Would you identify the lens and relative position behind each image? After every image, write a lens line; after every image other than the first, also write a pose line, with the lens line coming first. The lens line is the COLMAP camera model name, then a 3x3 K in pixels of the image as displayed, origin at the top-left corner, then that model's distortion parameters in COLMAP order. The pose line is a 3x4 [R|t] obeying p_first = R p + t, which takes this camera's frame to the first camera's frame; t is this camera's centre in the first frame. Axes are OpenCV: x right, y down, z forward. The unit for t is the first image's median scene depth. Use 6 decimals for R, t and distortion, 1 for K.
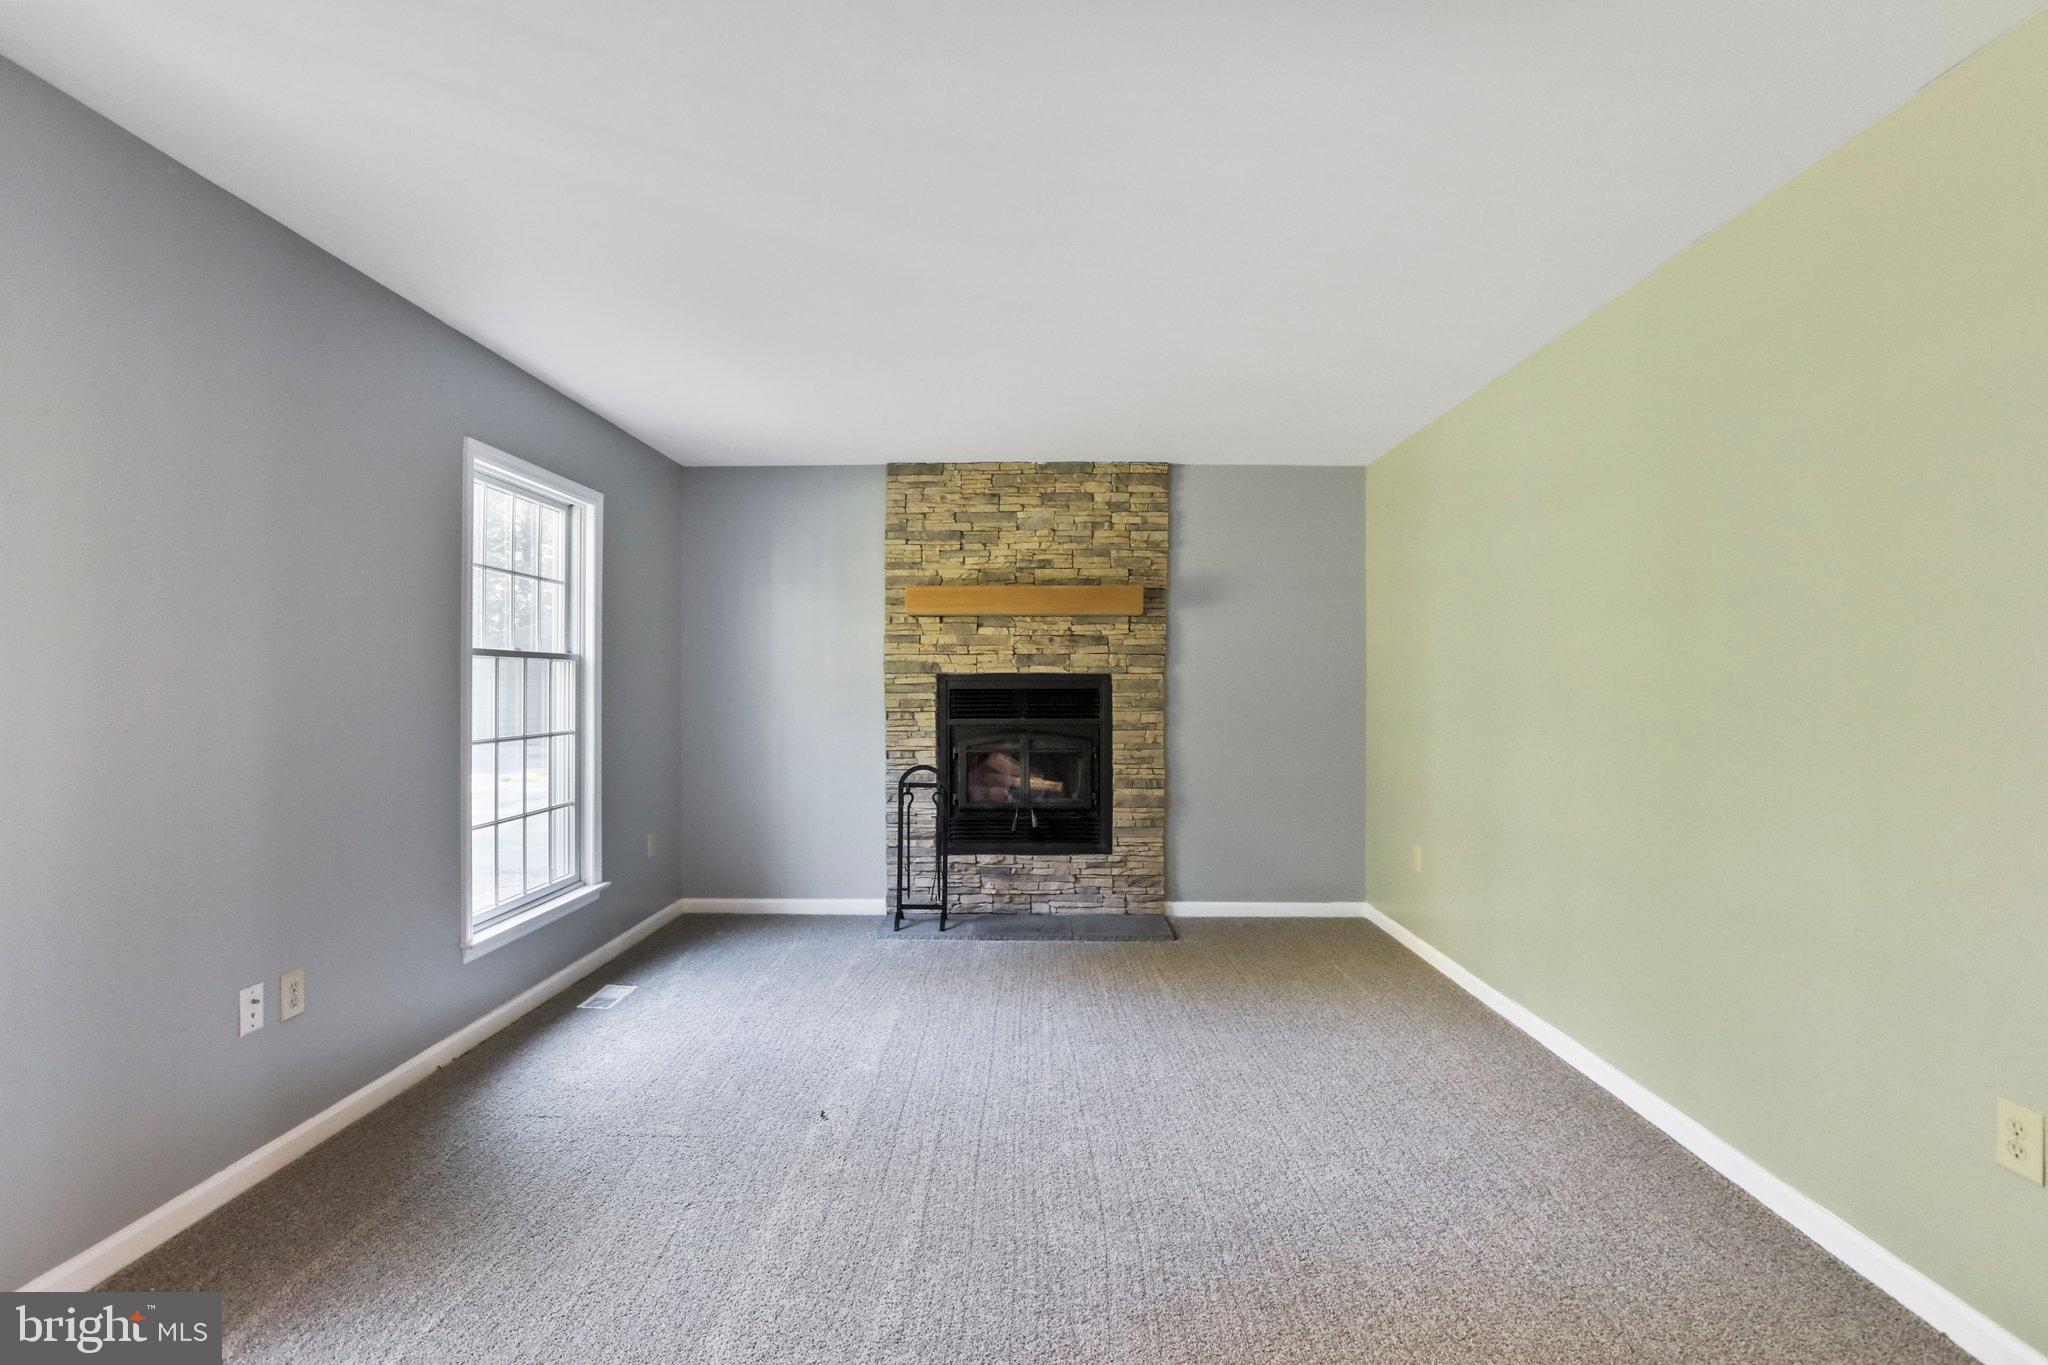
lens RADIAL K [[993.3, 0, 1010.8], [0, 993.3, 685.6], [0, 0, 1]] dist [-0.060901, 0.031439]
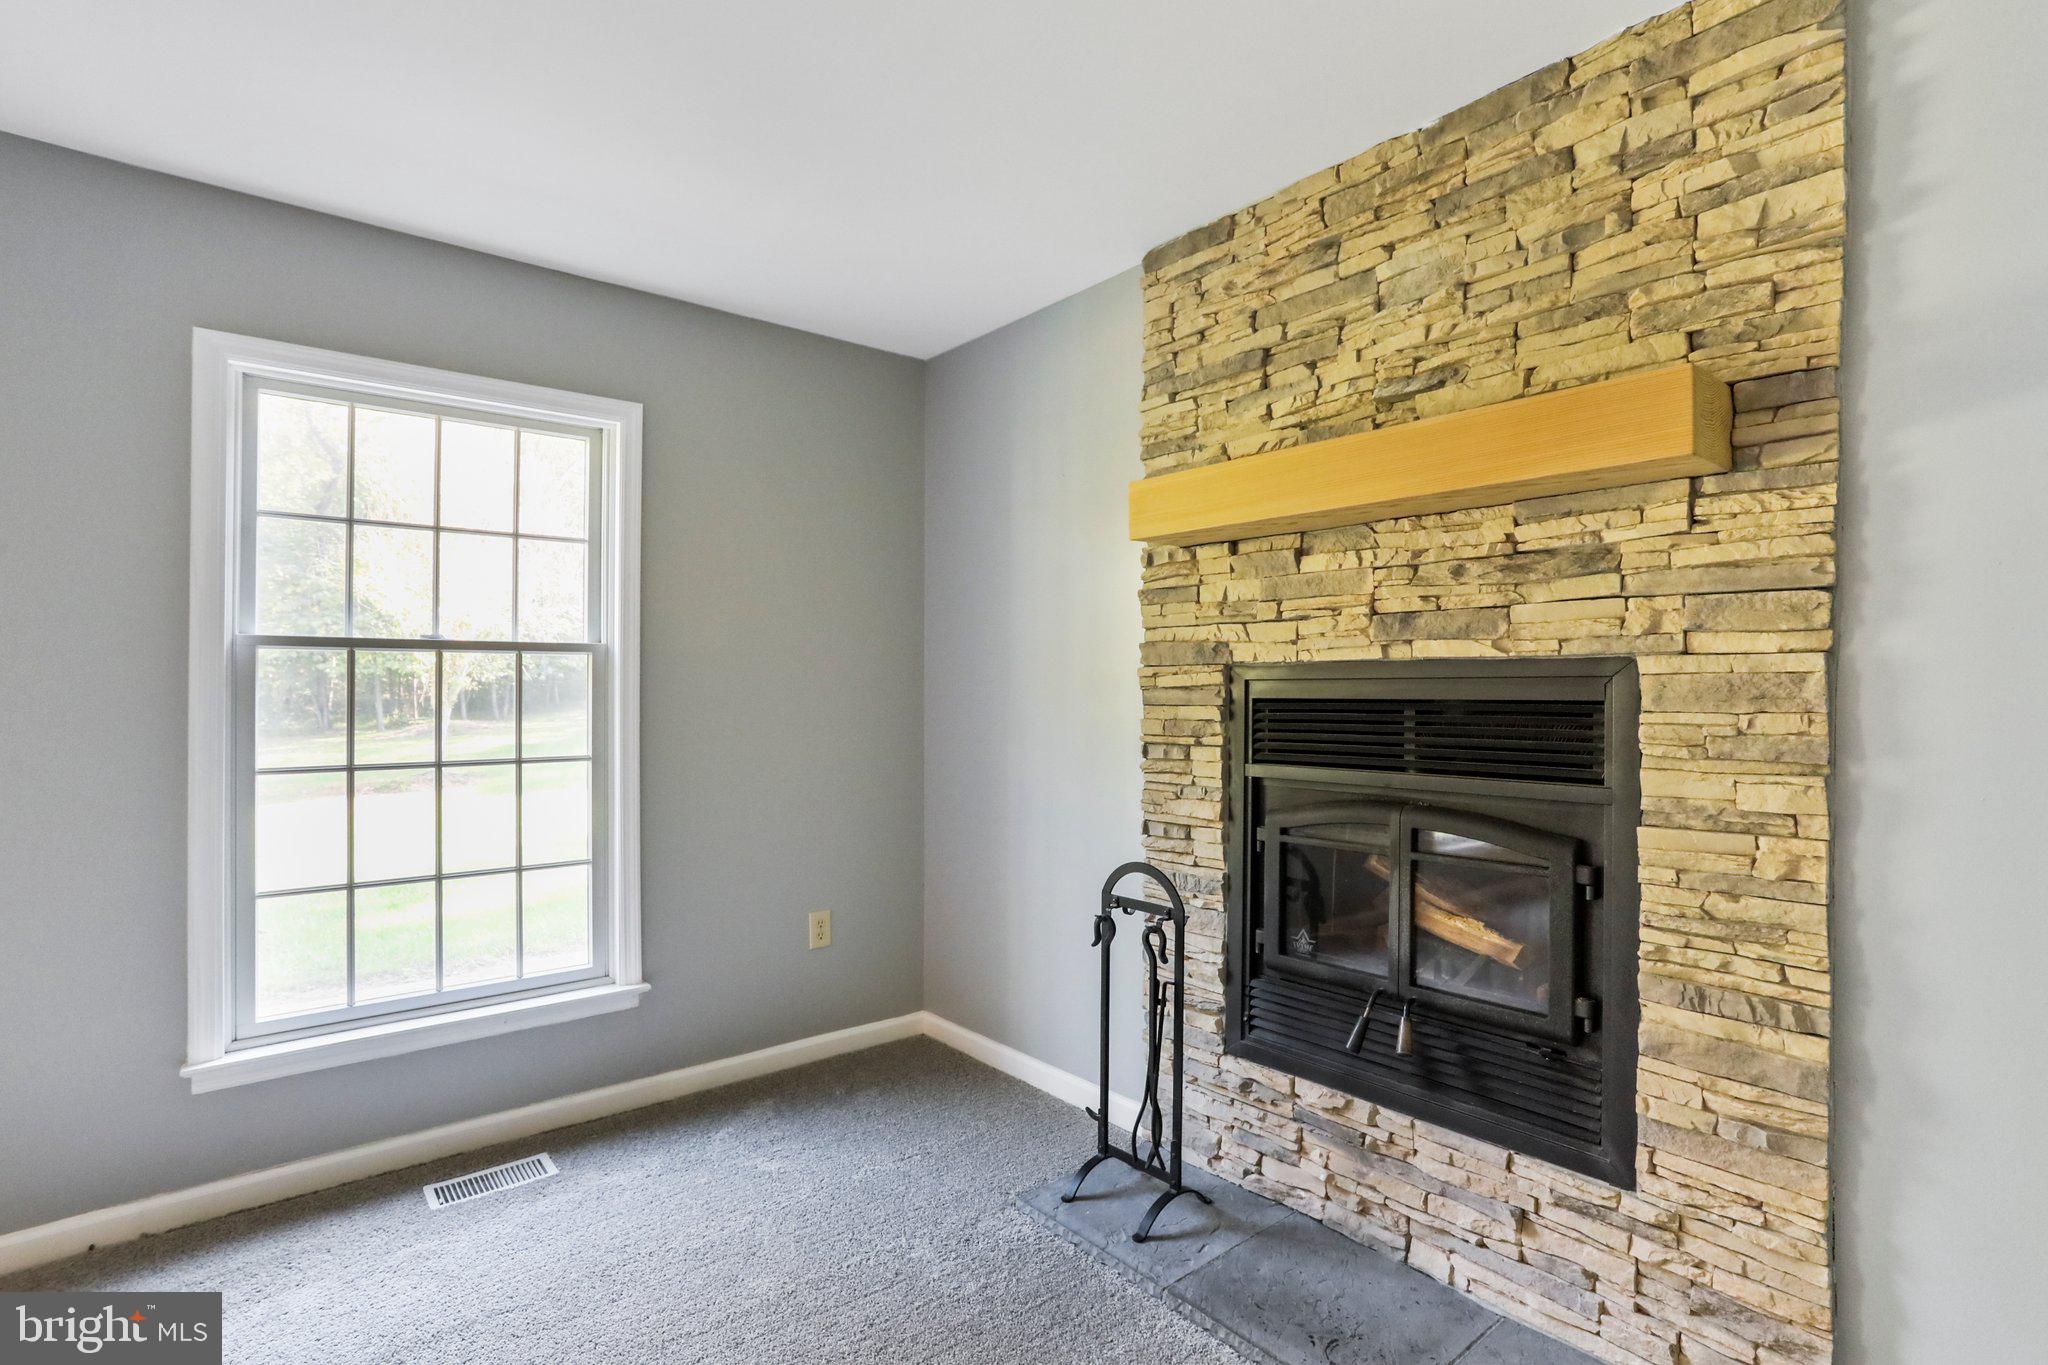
lens RADIAL K [[993.3, 0, 1010.8], [0, 993.3, 685.6], [0, 0, 1]] dist [-0.060901, 0.031439]
pose [[0.655443, -0.002288, -0.755241, 0.211510], [-0.000921, 0.999992, -0.003829, -0.000553], [0.755244, 0.003205, 0.655436, 0.623694]]
